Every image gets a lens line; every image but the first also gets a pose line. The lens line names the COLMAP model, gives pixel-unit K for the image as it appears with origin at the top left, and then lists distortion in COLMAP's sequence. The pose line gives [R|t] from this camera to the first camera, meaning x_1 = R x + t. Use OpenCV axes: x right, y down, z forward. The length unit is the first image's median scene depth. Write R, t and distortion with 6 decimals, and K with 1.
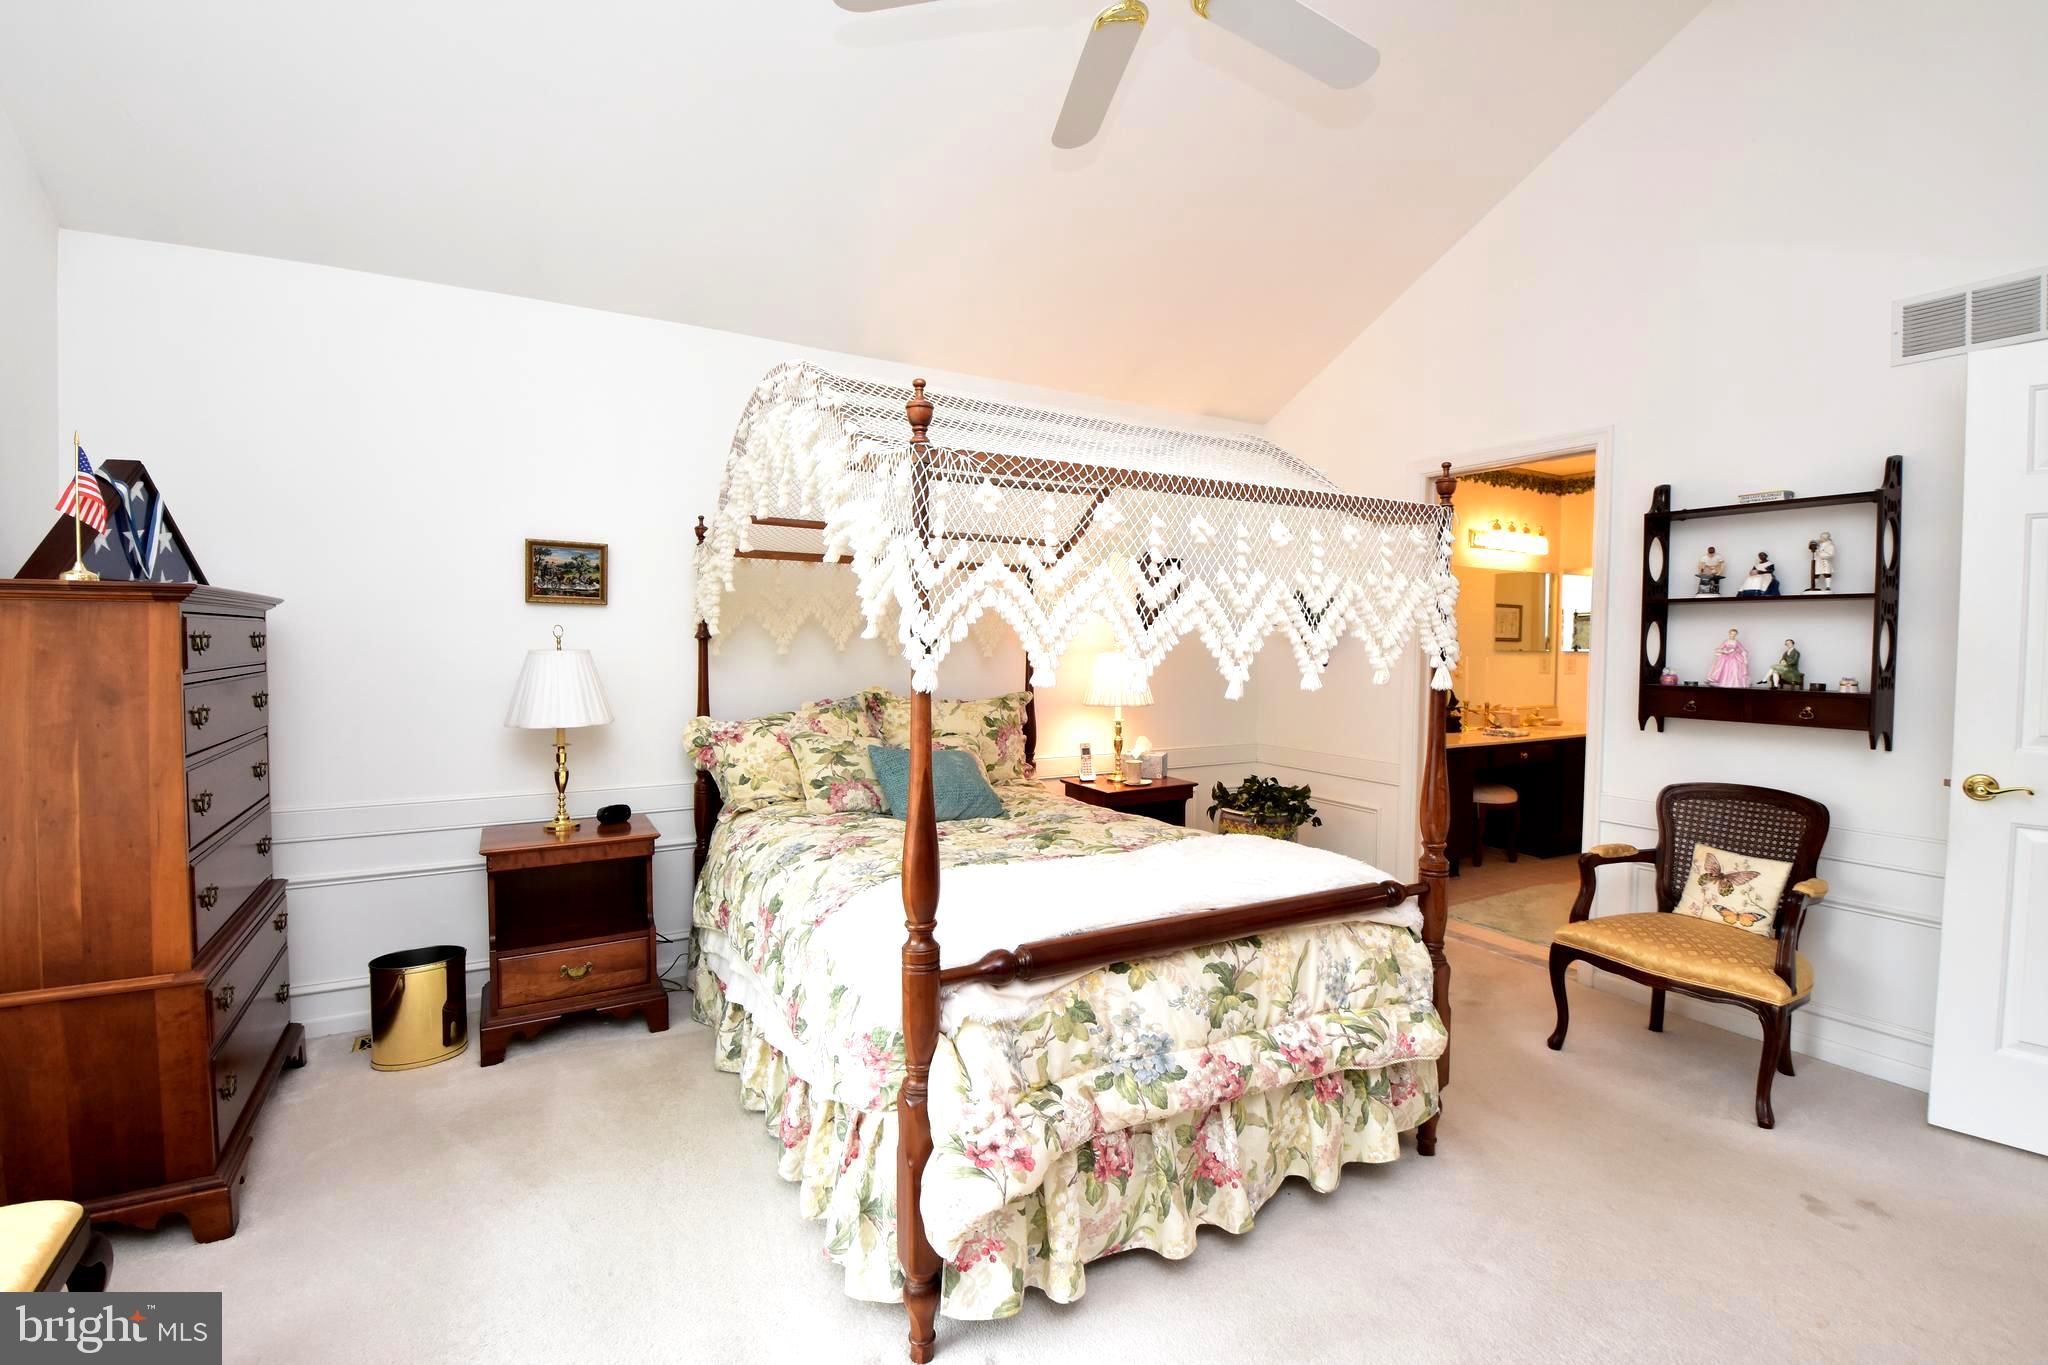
lens RADIAL K [[893.6, 0, 1020.5], [0, 893.6, 675.8], [0, 0, 1]] dist [-0.005522, -0.014455]
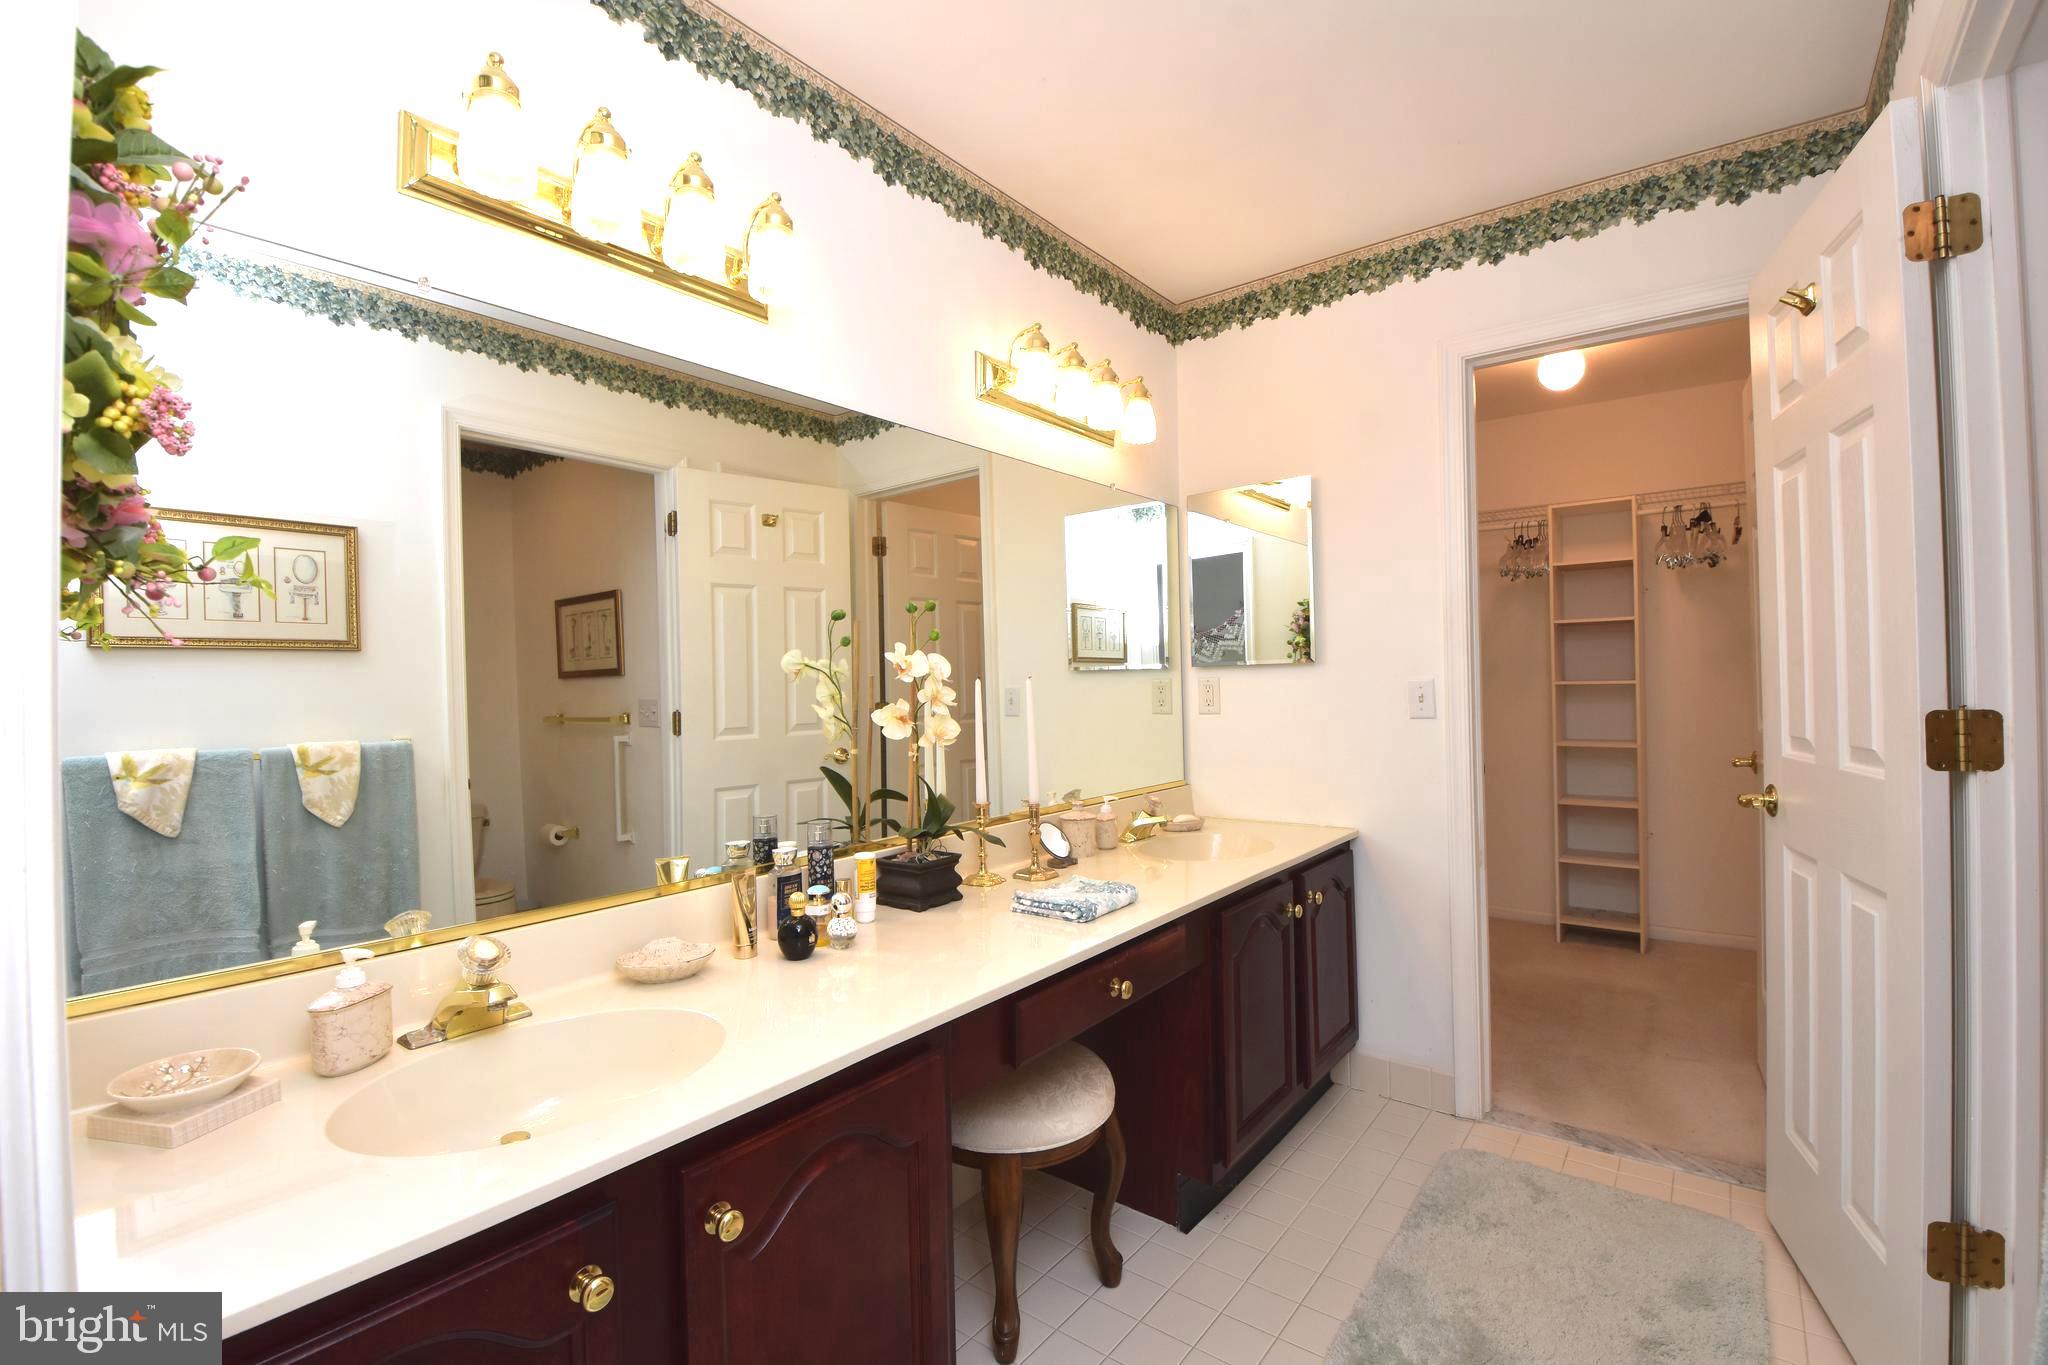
lens RADIAL K [[893.6, 0, 1021.3], [0, 893.6, 684.2], [0, 0, 1]] dist [-0.005522, -0.014455]
pose [[0.927746, -0.029343, 0.372056, 0.354005], [0.045577, 0.998351, -0.034912, -0.005398], [-0.370418, 0.049347, 0.927553, 0.606480]]
